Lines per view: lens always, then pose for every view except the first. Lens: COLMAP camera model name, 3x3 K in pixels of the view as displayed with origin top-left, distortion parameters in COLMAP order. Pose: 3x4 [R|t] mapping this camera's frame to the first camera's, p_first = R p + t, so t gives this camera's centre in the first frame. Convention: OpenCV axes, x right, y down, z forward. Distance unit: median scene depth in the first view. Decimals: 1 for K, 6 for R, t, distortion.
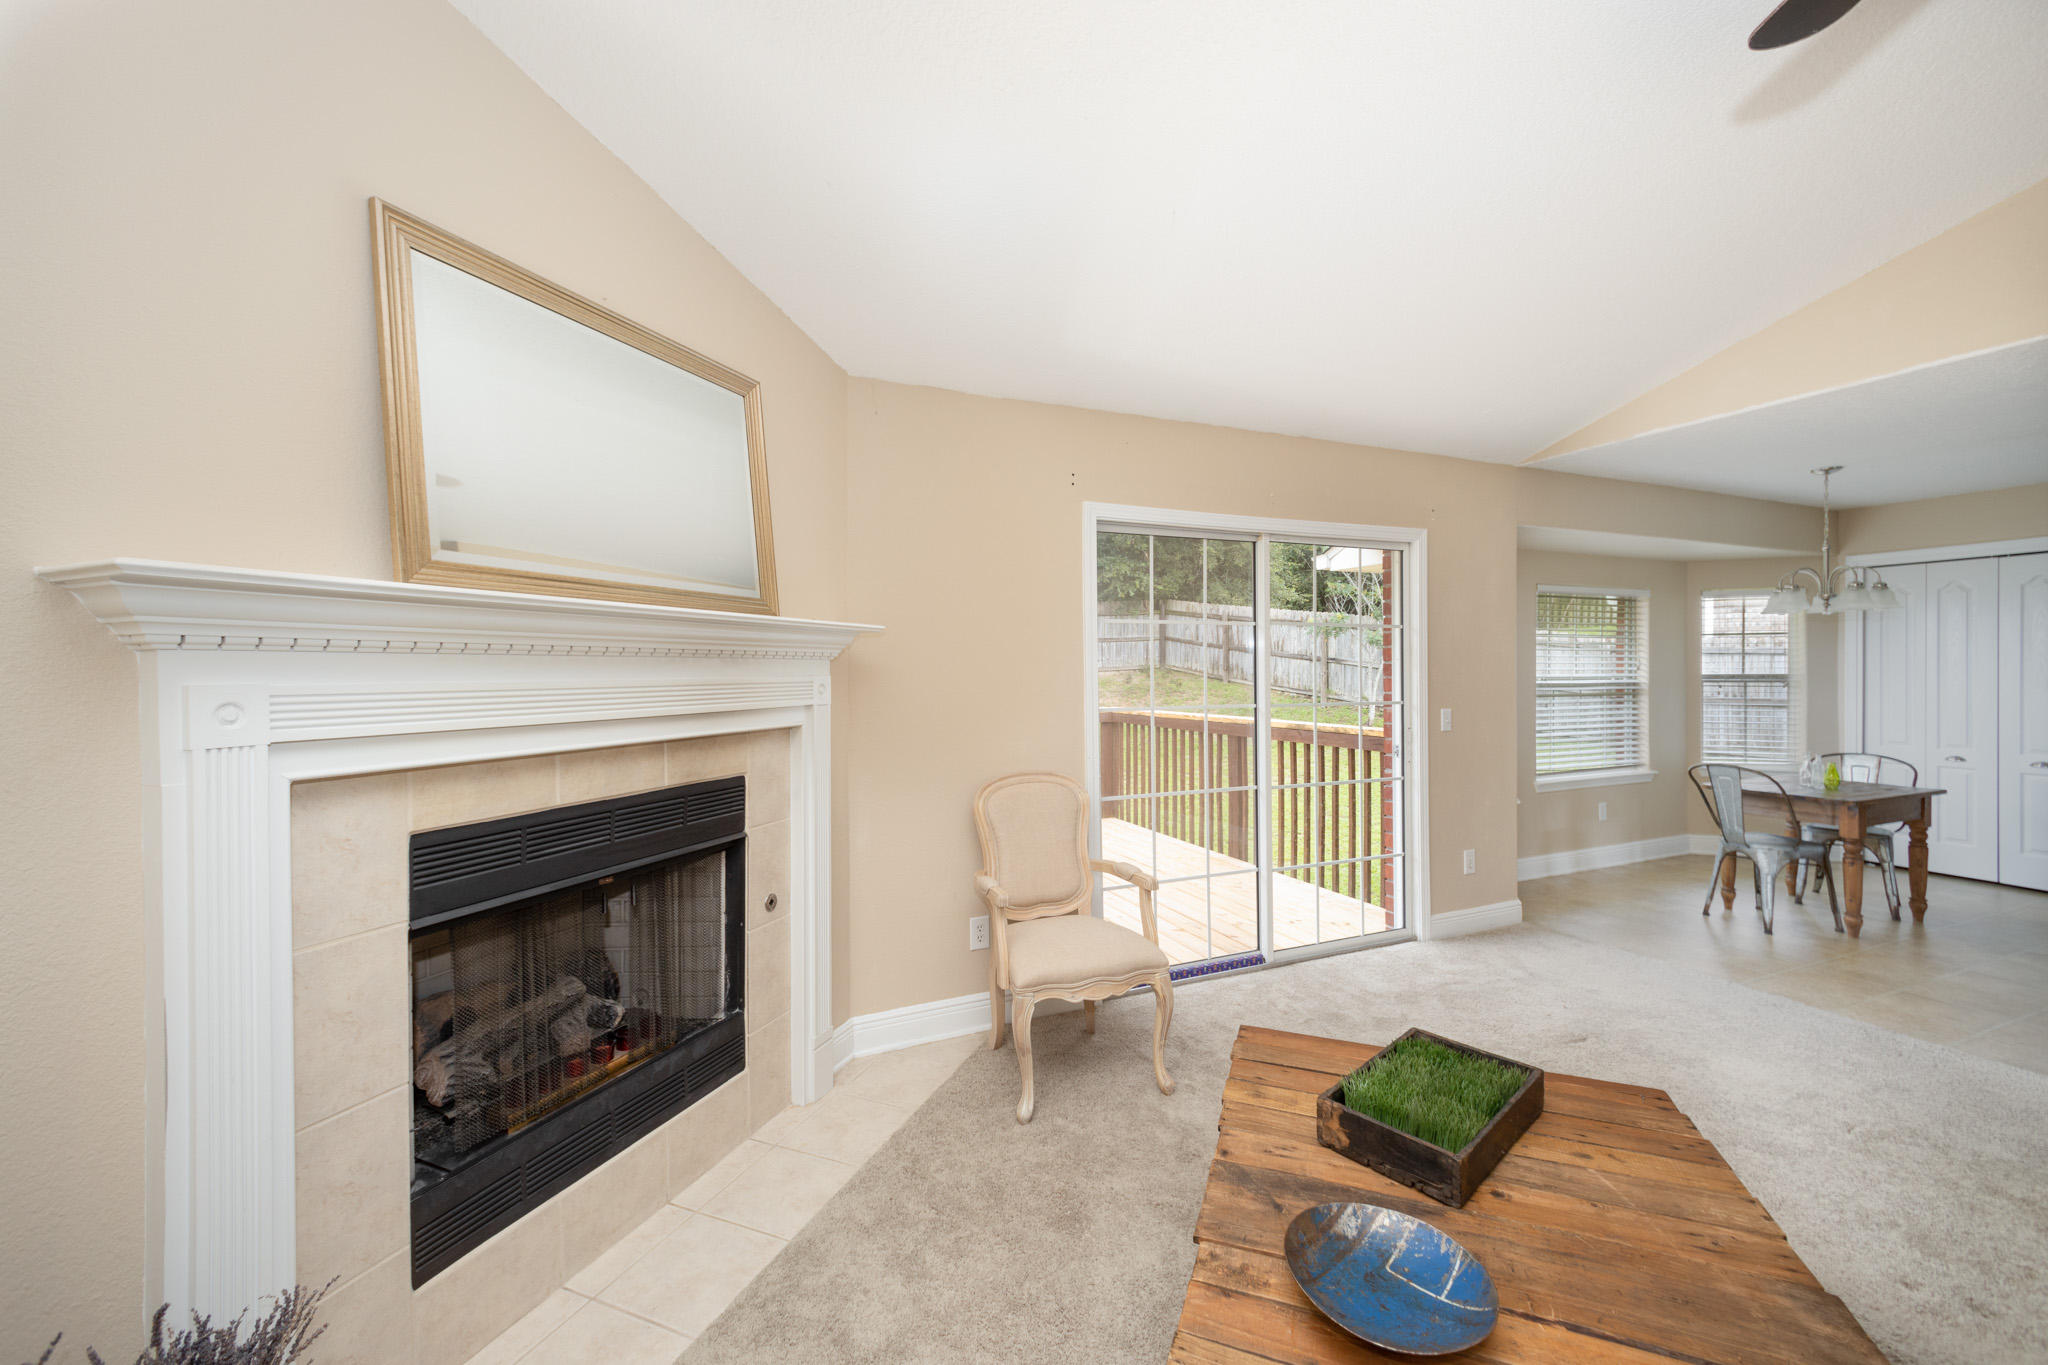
lens RADIAL K [[792.8, 0, 1019.3], [0, 792.8, 677.4], [0, 0, 1]] dist [0.000701, -0.000008]
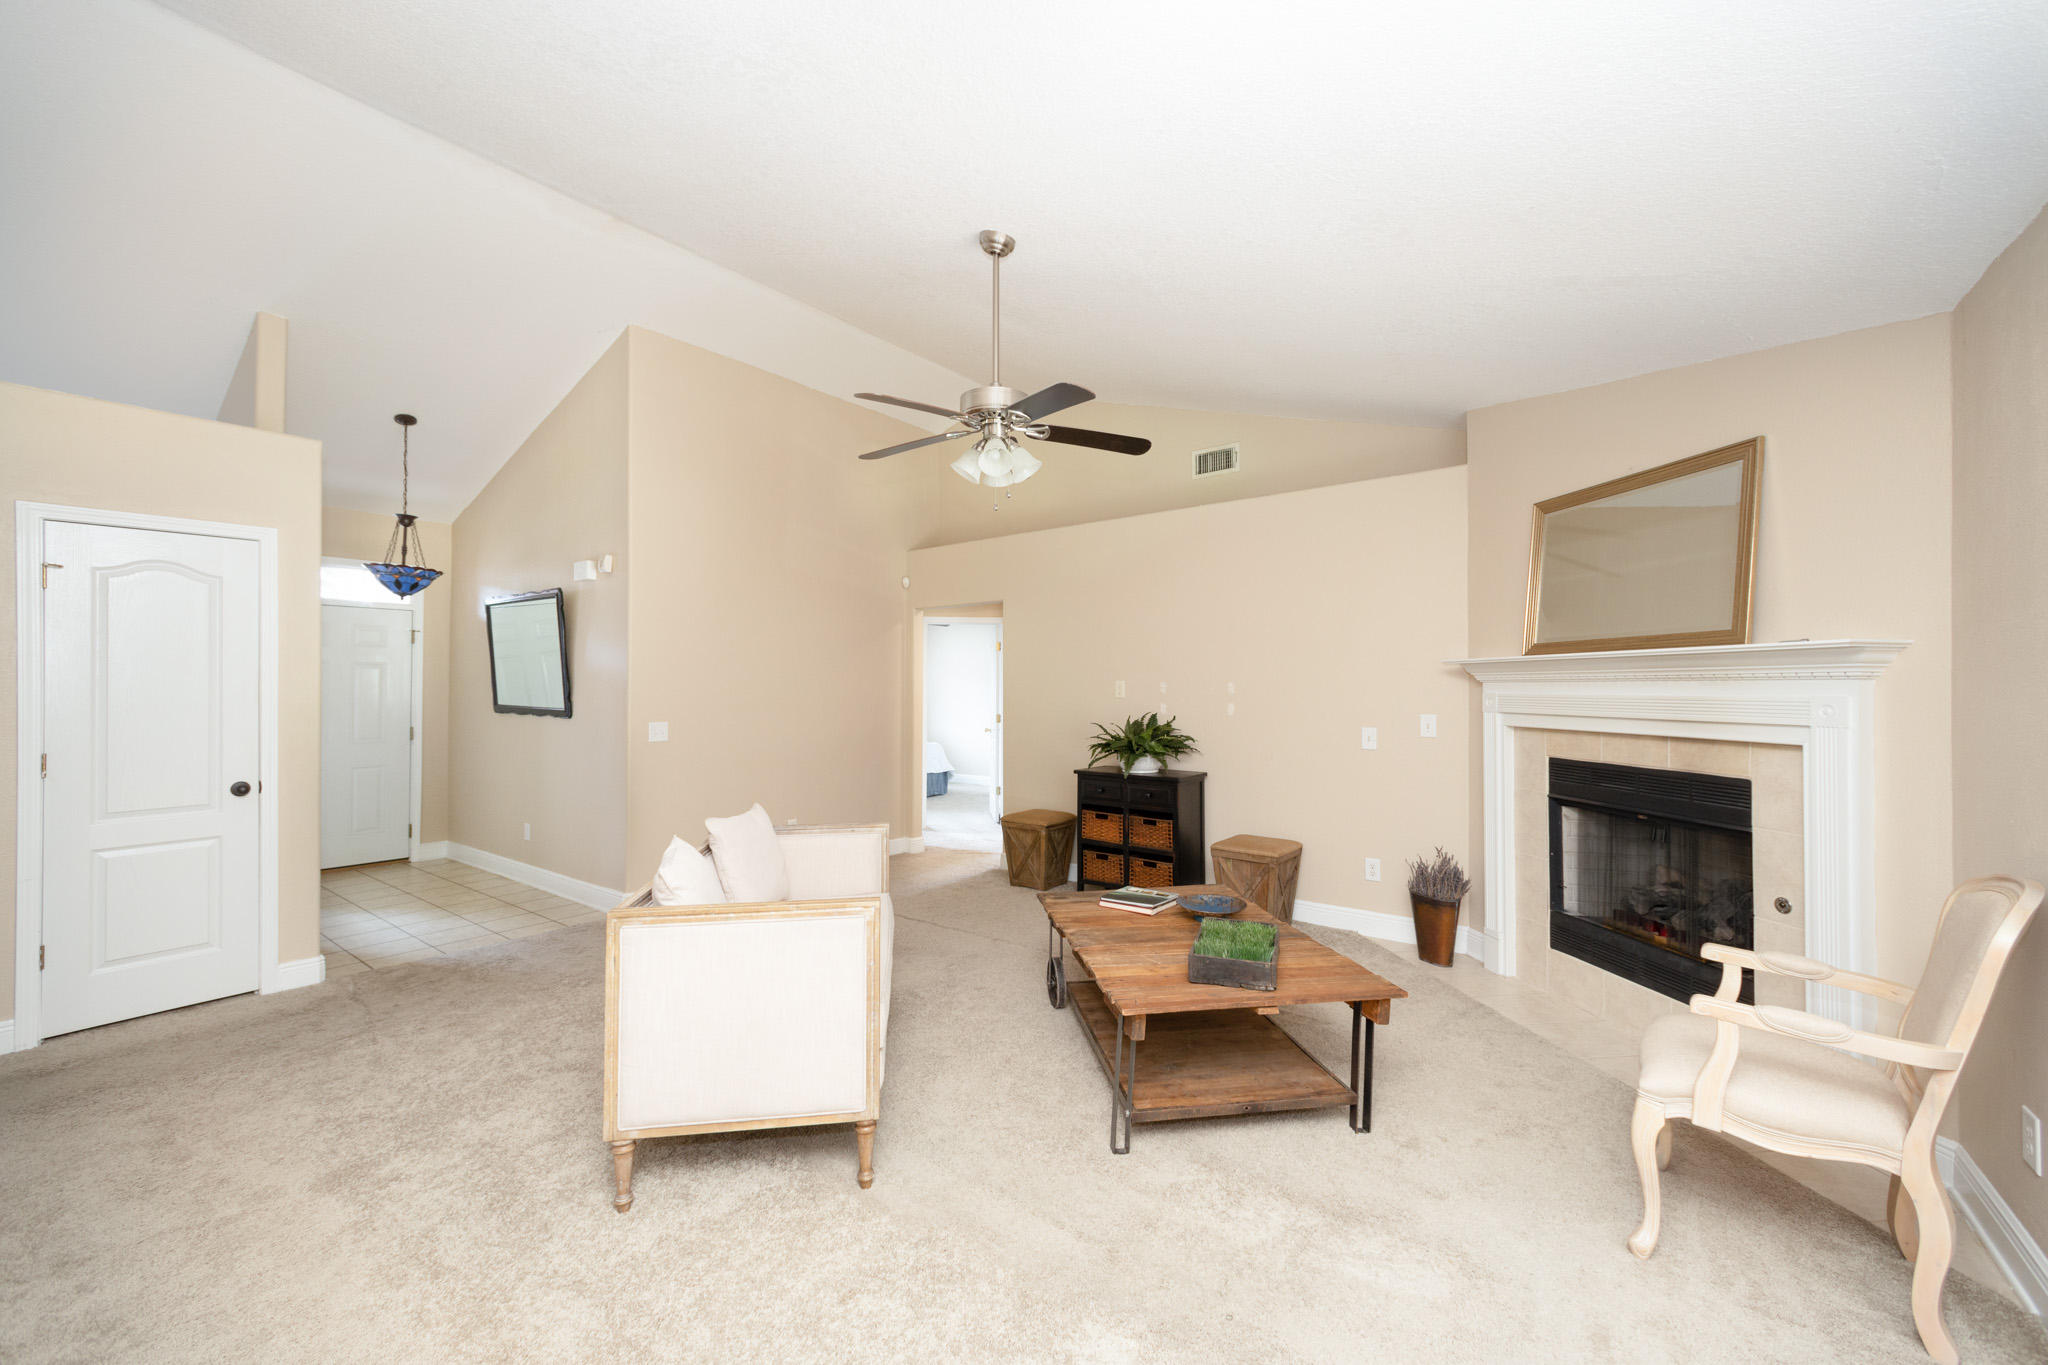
lens RADIAL K [[792.8, 0, 1019.3], [0, 792.8, 677.4], [0, 0, 1]] dist [0.000701, -0.000008]
pose [[-0.876023, 0.004168, -0.482252, 0.673498], [0.004747, 0.999989, 0.000020, -0.017940], [0.482247, -0.002271, -0.876032, 0.877351]]
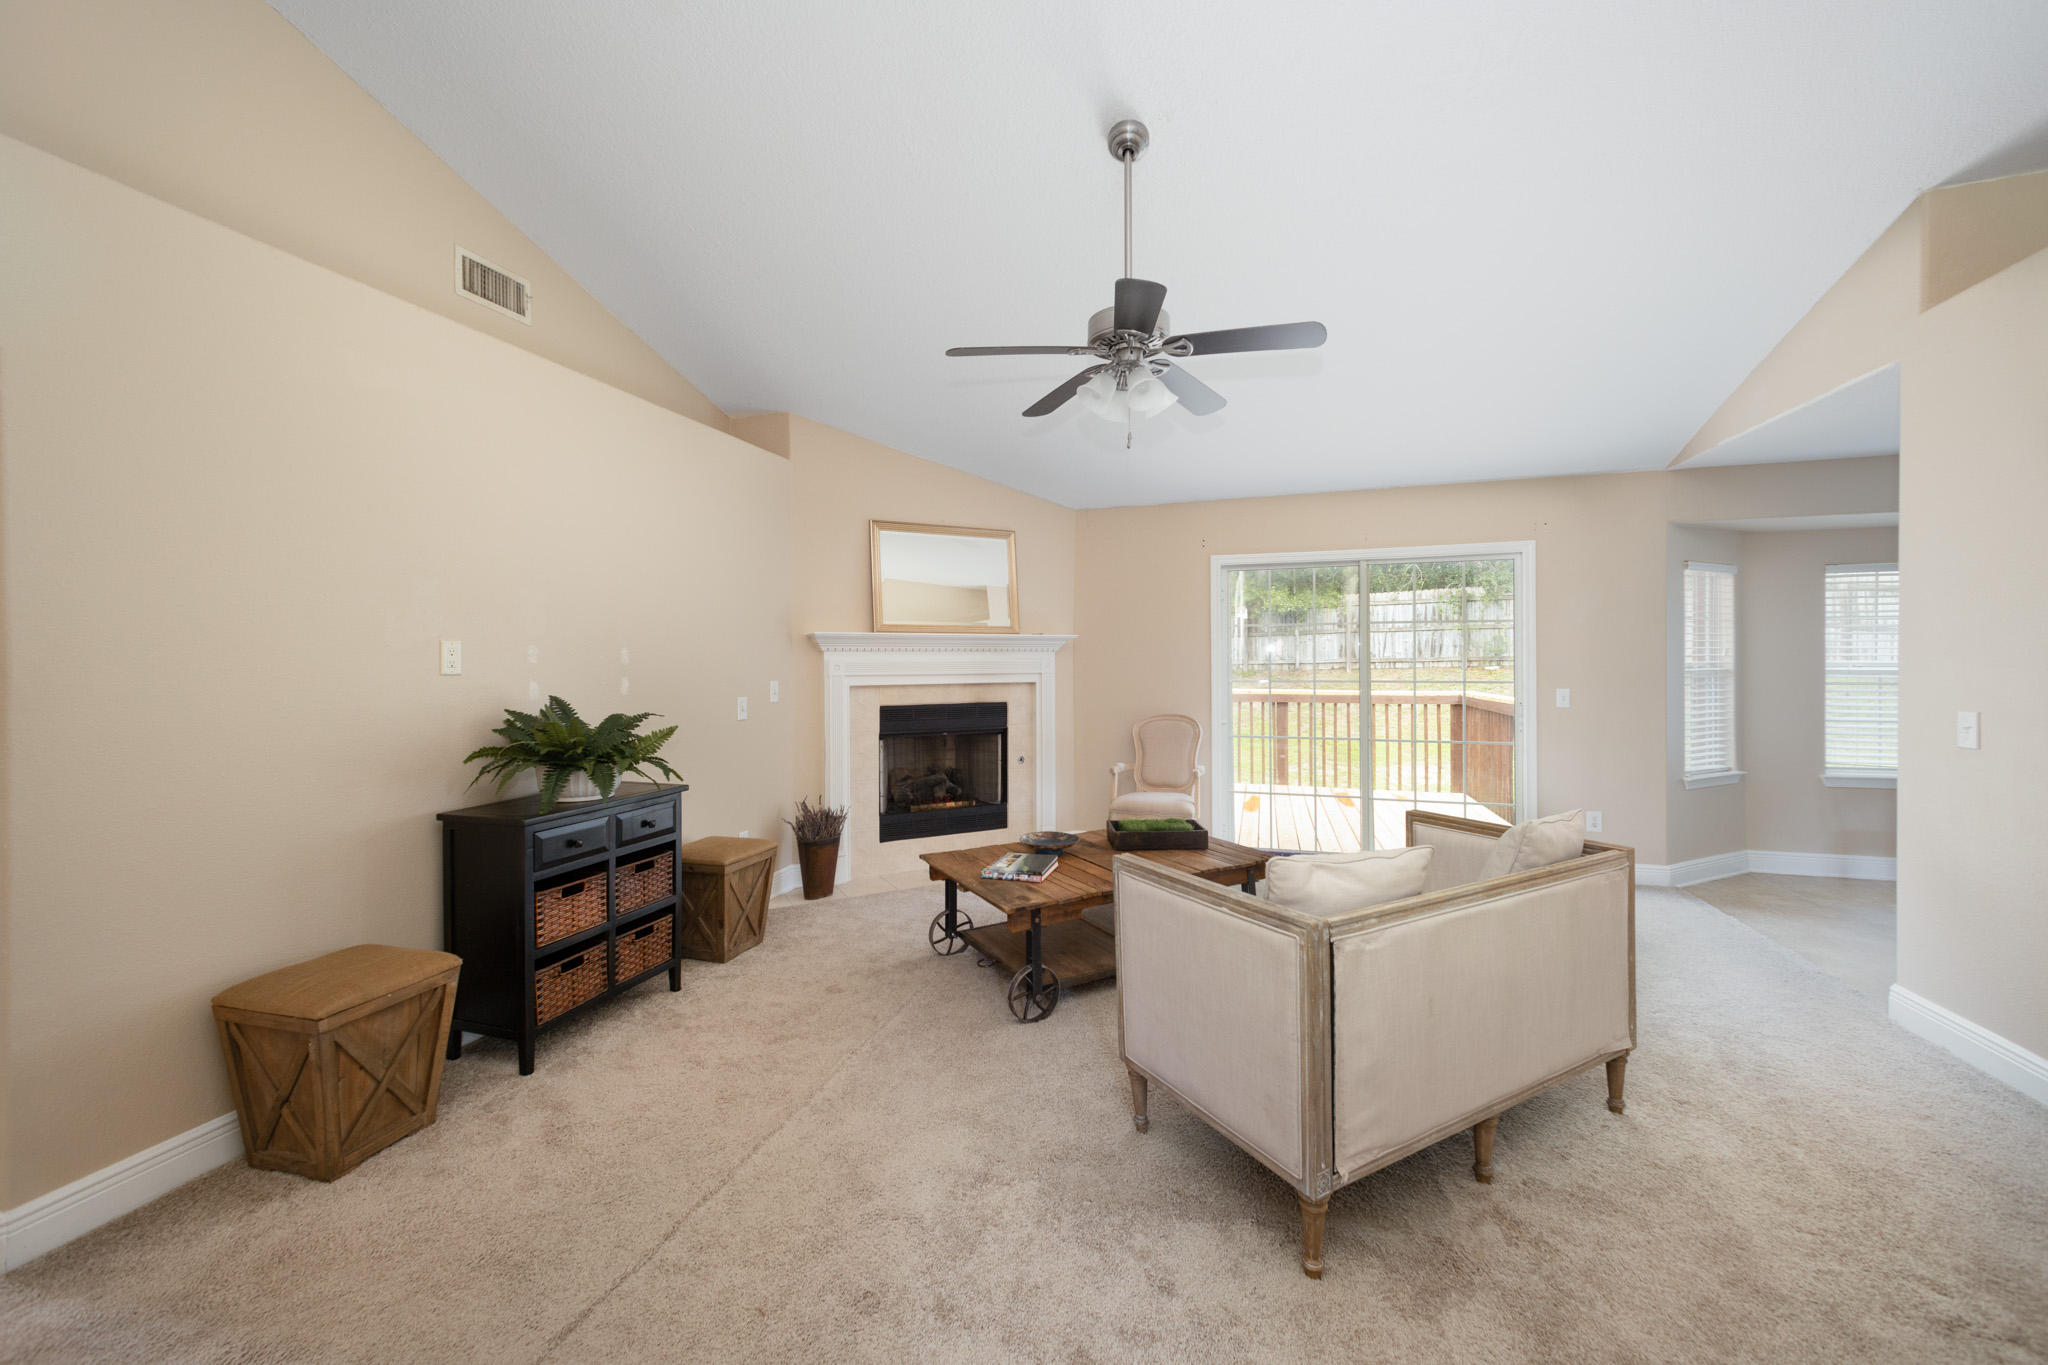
lens RADIAL K [[790.2, 0, 1014.4], [0, 790.2, 663.3], [0, 0, 1]] dist [0.000341, 0.000038]
pose [[0.759124, 0.005977, -0.650918, 0.684169], [-0.006366, 0.999978, 0.001758, 0.004426], [0.650915, 0.002810, 0.759146, -0.433646]]
